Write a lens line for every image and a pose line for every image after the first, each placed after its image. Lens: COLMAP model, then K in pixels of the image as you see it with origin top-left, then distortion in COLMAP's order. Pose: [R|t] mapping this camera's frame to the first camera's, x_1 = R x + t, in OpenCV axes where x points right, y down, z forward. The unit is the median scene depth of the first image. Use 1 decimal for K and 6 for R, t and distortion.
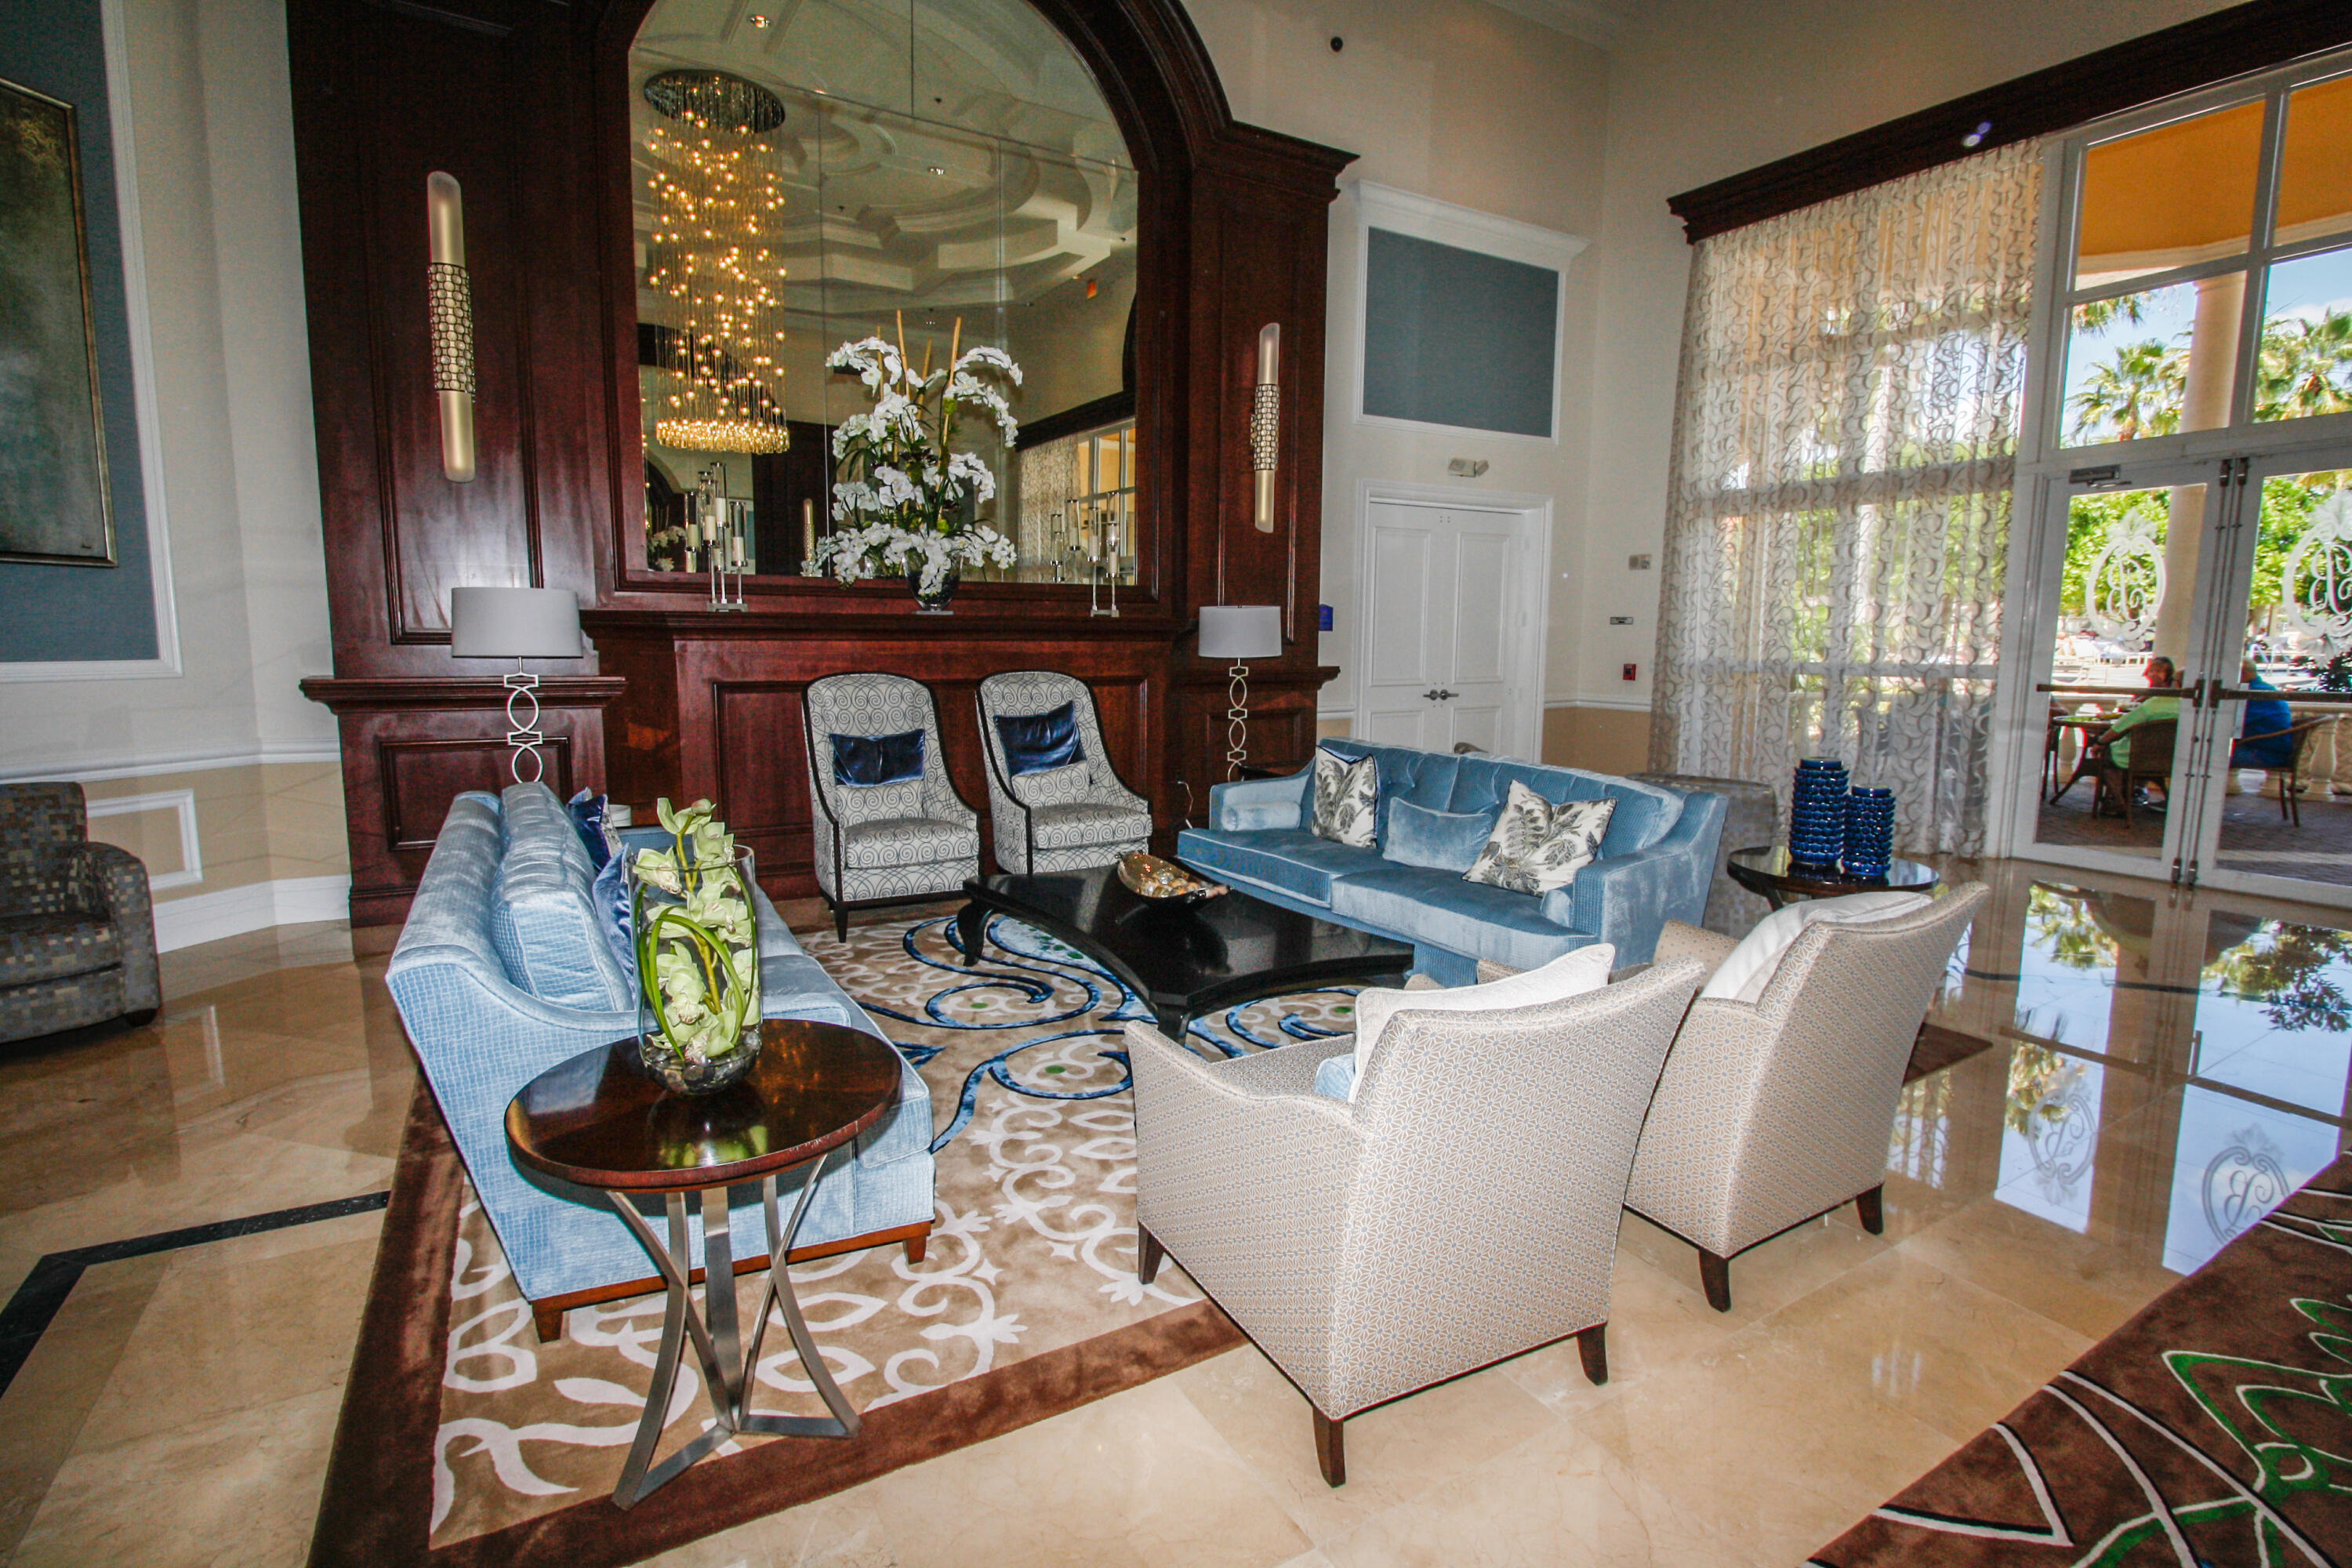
lens RADIAL K [[1083.0, 0, 1171.2], [0, 1083.0, 770.2], [0, 0, 1]] dist [-0.063150, 0.000291]
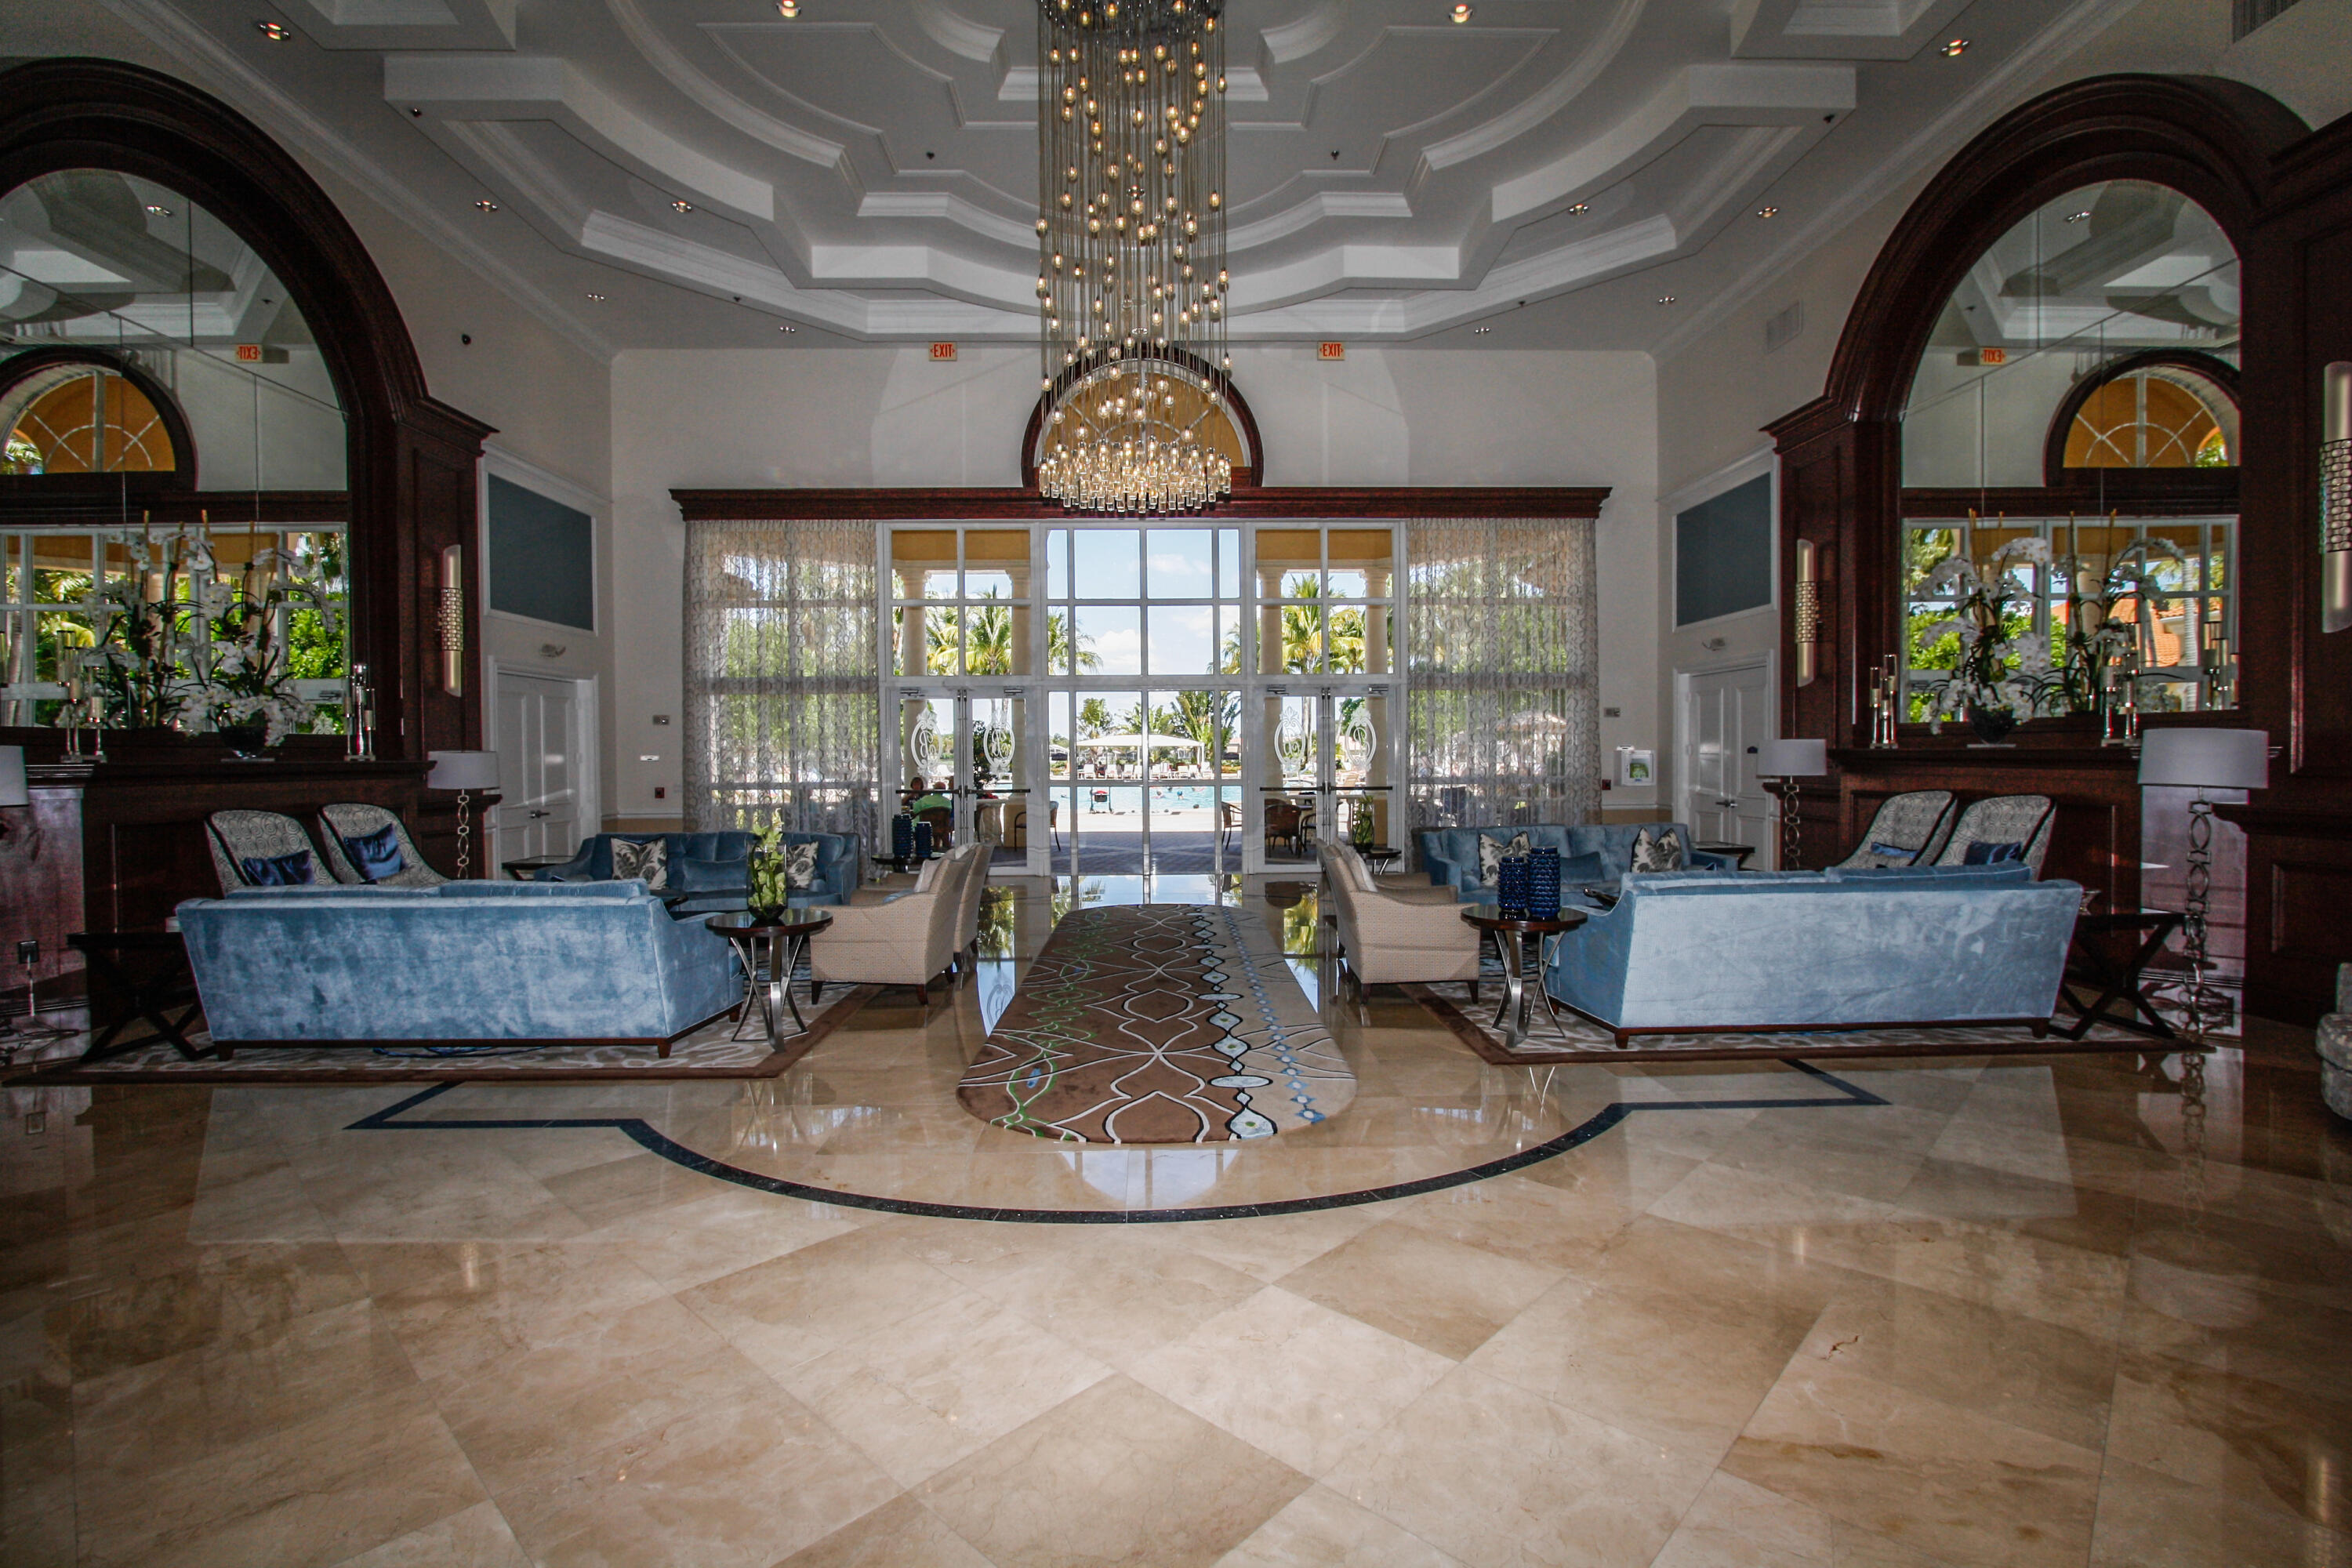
lens RADIAL K [[1083.0, 0, 1171.2], [0, 1083.0, 770.2], [0, 0, 1]] dist [-0.063150, 0.000291]
pose [[0.465942, -0.011107, 0.884745, -0.656572], [0.119511, 0.991548, -0.050491, 0.044039], [-0.876707, 0.129262, 0.463332, -0.376828]]
